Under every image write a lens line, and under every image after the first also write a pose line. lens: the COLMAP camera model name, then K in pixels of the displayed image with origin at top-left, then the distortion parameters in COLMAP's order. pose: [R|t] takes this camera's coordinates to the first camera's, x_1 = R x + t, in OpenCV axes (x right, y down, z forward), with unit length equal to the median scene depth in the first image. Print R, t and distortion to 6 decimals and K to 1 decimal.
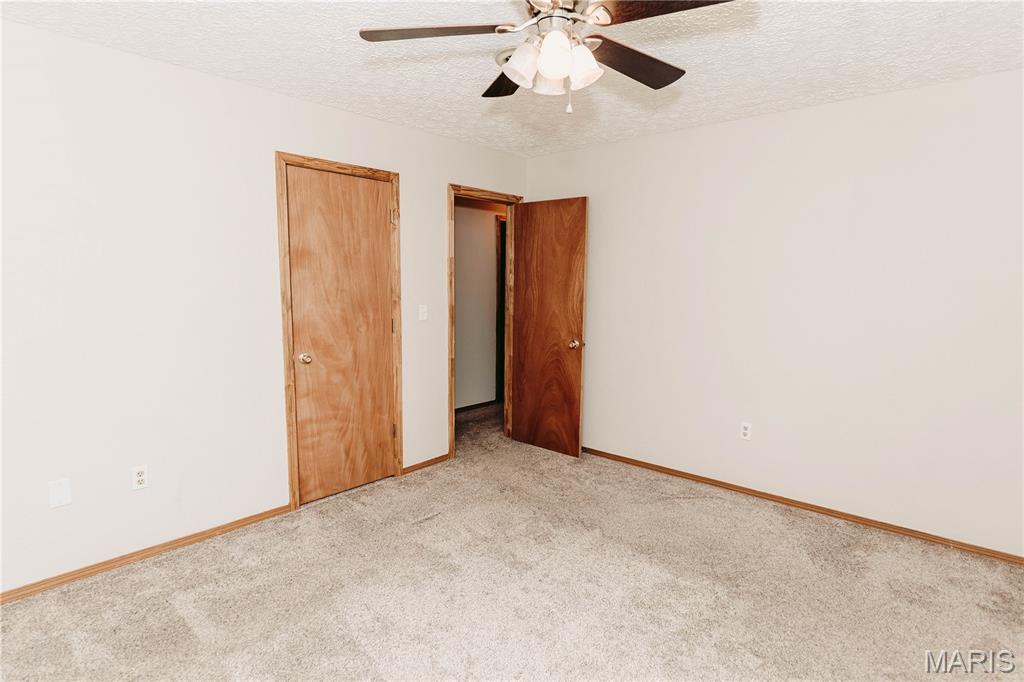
lens RADIAL K [[554.7, 0, 525.8], [0, 554.7, 341.9], [0, 0, 1]] dist [0.001576, 0.000992]
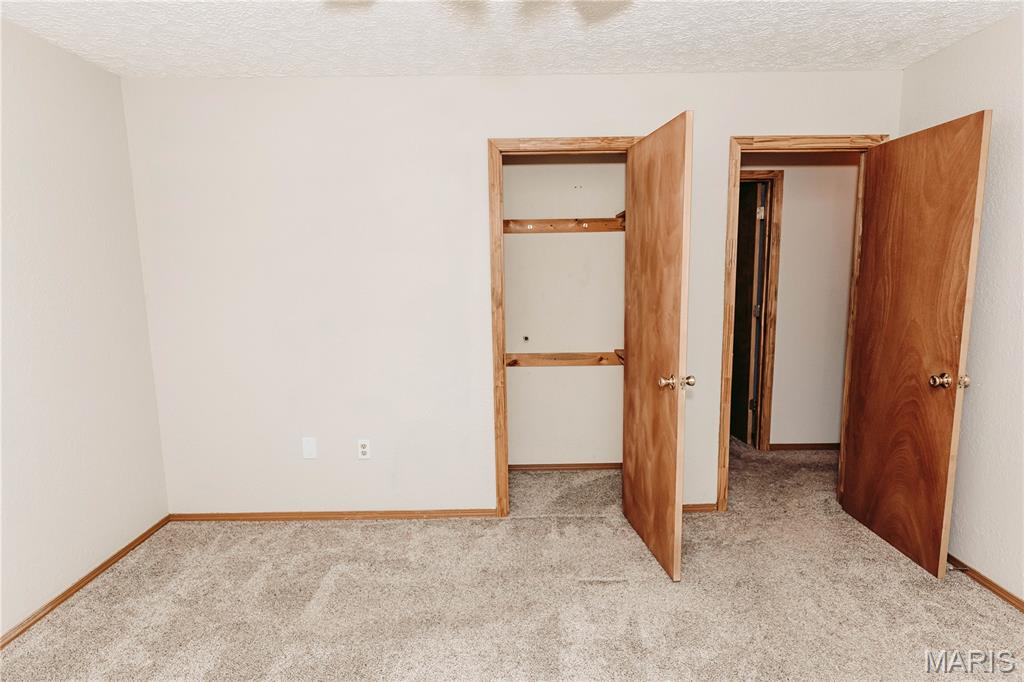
lens RADIAL K [[553.3, 0, 509.3], [0, 553.3, 342.9], [0, 0, 1]] dist [0.001403, -0.000271]
pose [[0.653853, 0.078695, -0.752518, 0.255077], [-0.064198, 0.996760, 0.048456, -0.037471], [0.753893, 0.016627, 0.656786, 0.339780]]
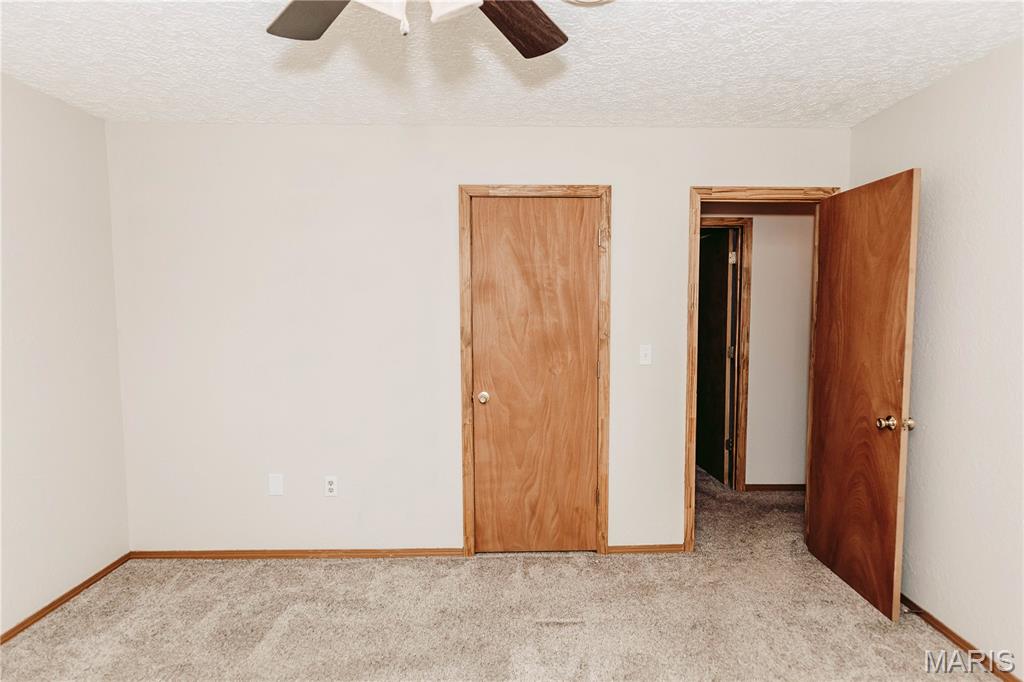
lens RADIAL K [[554.7, 0, 525.8], [0, 554.7, 341.9], [0, 0, 1]] dist [0.001576, 0.000992]
pose [[0.665967, 0.035614, -0.745131, 0.306989], [-0.076583, 0.996846, -0.020803, -0.044770], [0.742040, 0.070918, 0.666594, 0.370426]]
